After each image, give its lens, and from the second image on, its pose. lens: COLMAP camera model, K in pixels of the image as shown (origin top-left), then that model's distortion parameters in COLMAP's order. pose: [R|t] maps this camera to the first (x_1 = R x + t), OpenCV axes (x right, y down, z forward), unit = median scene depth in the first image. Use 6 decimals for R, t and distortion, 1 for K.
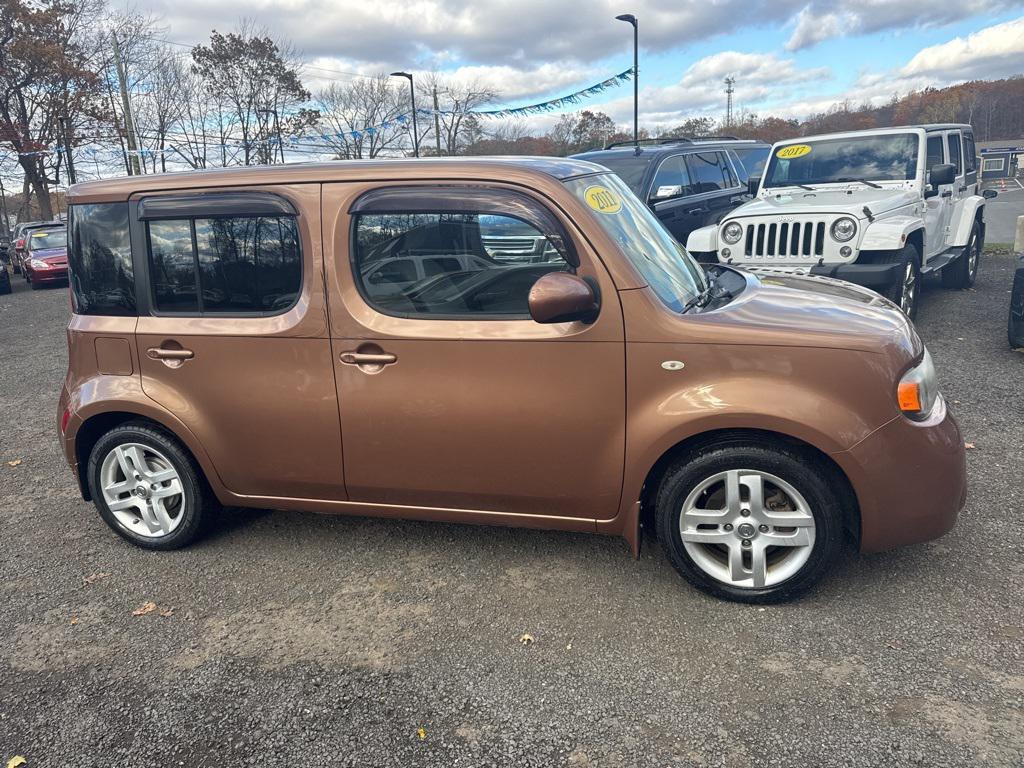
lens RADIAL K [[725.8, 0, 512.0], [0, 725.8, 384.0], [0, 0, 1]] dist [0.031472, -0.033244]
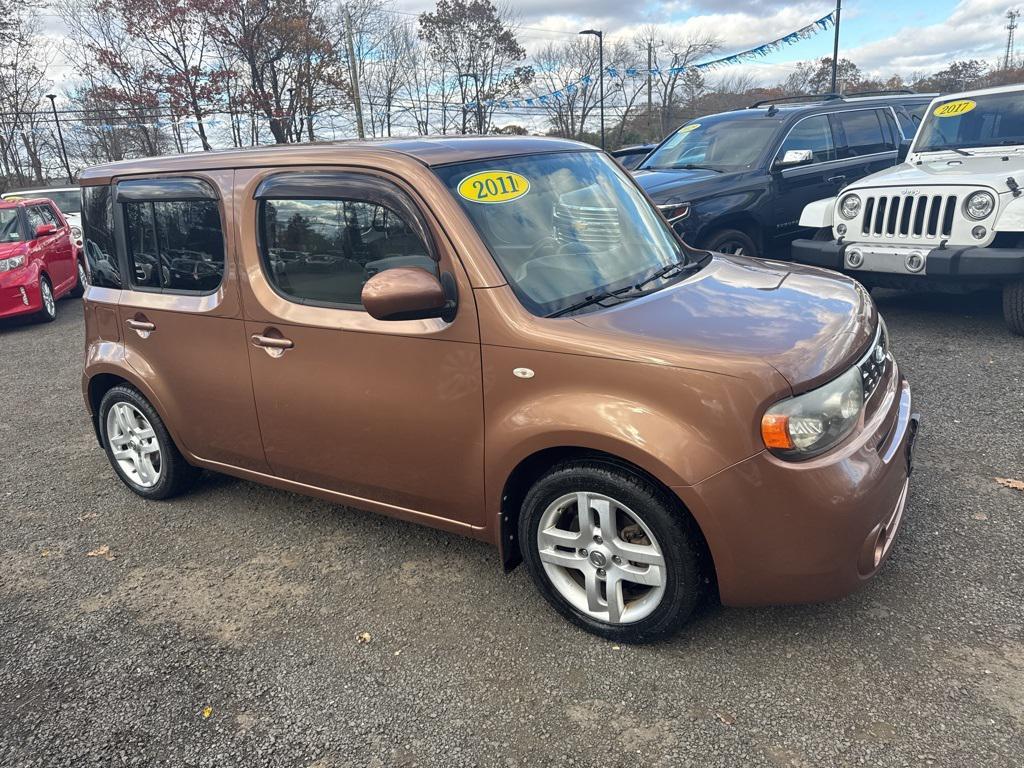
lens RADIAL K [[726.3, 0, 516.6], [0, 726.3, 381.0], [0, 0, 1]] dist [0.037227, -0.041407]
pose [[0.960235, 0.074082, -0.269185, 0.262041], [-0.061070, 0.996538, 0.056407, -0.037604], [0.272432, -0.037725, 0.961435, 0.064450]]
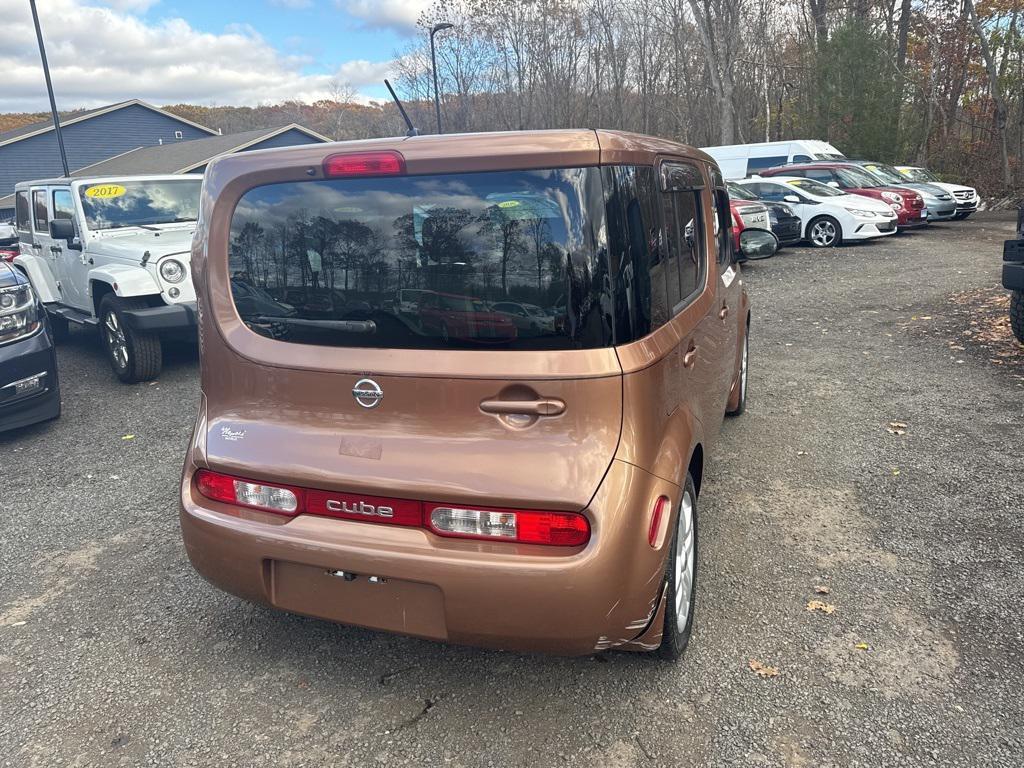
lens RADIAL K [[717.5, 0, 518.9], [0, 717.5, 382.4], [0, 0, 1]] dist [0.023197, -0.023750]
pose [[0.093624, -0.201824, 0.974937, -0.886795], [0.303256, 0.938488, 0.165156, -0.141931], [-0.948299, 0.280193, 0.149069, 0.747170]]
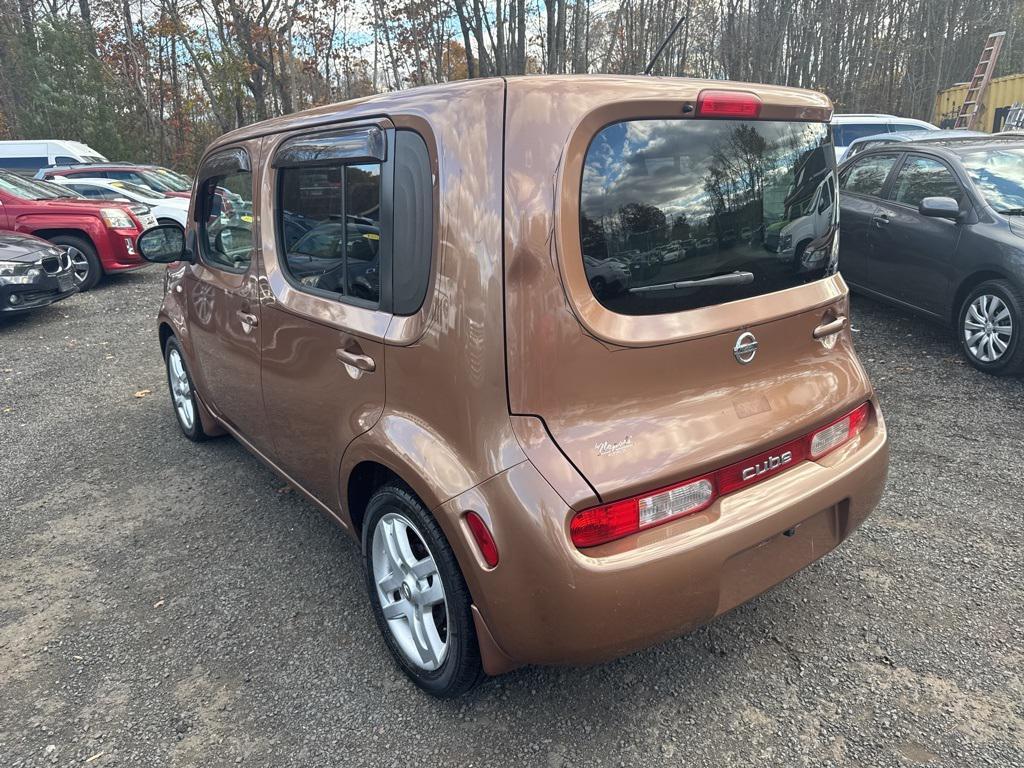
lens RADIAL K [[725.8, 0, 512.0], [0, 725.8, 384.0], [0, 0, 1]] dist [0.031472, -0.033244]
pose [[-0.782413, -0.103439, 0.614110, -0.608821], [0.236809, 0.862617, 0.447005, -0.305664], [-0.575979, 0.495169, -0.650427, 1.303054]]
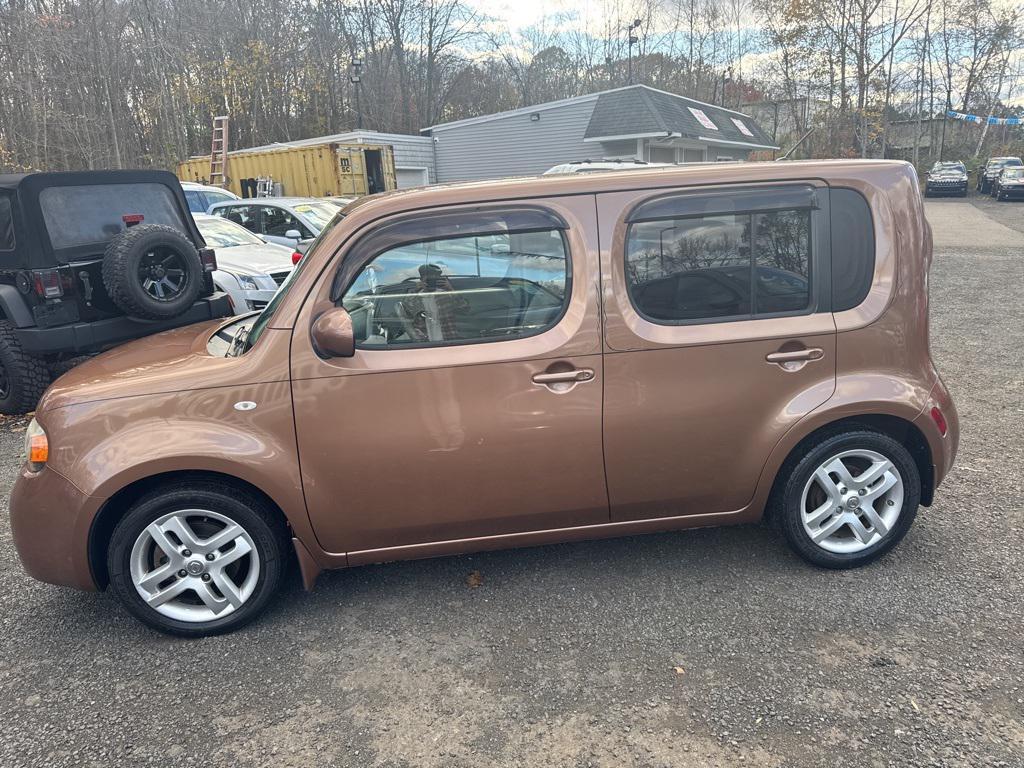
lens RADIAL K [[725.9, 0, 506.3], [0, 725.9, 387.1], [0, 0, 1]] dist [0.041428, -0.051991]
pose [[-0.917394, 0.189705, -0.349856, 0.232032], [-0.012970, 0.864364, 0.502699, -0.424254], [0.397768, 0.465711, -0.790502, 1.460493]]
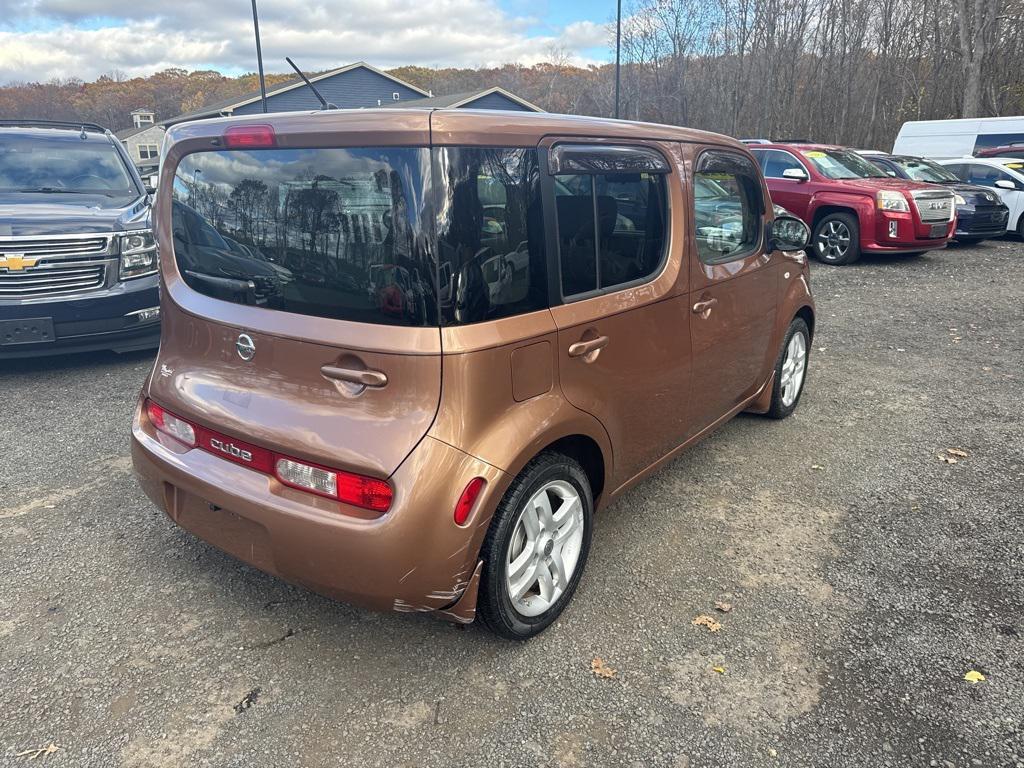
lens RADIAL K [[716.8, 0, 516.2], [0, 716.8, 391.7], [0, 0, 1]] dist [0.027117, -0.031186]
pose [[0.362635, -0.227015, 0.903858, -0.845411], [0.234059, 0.960975, 0.147455, -0.088165], [-0.902060, 0.158084, 0.401618, 0.534652]]
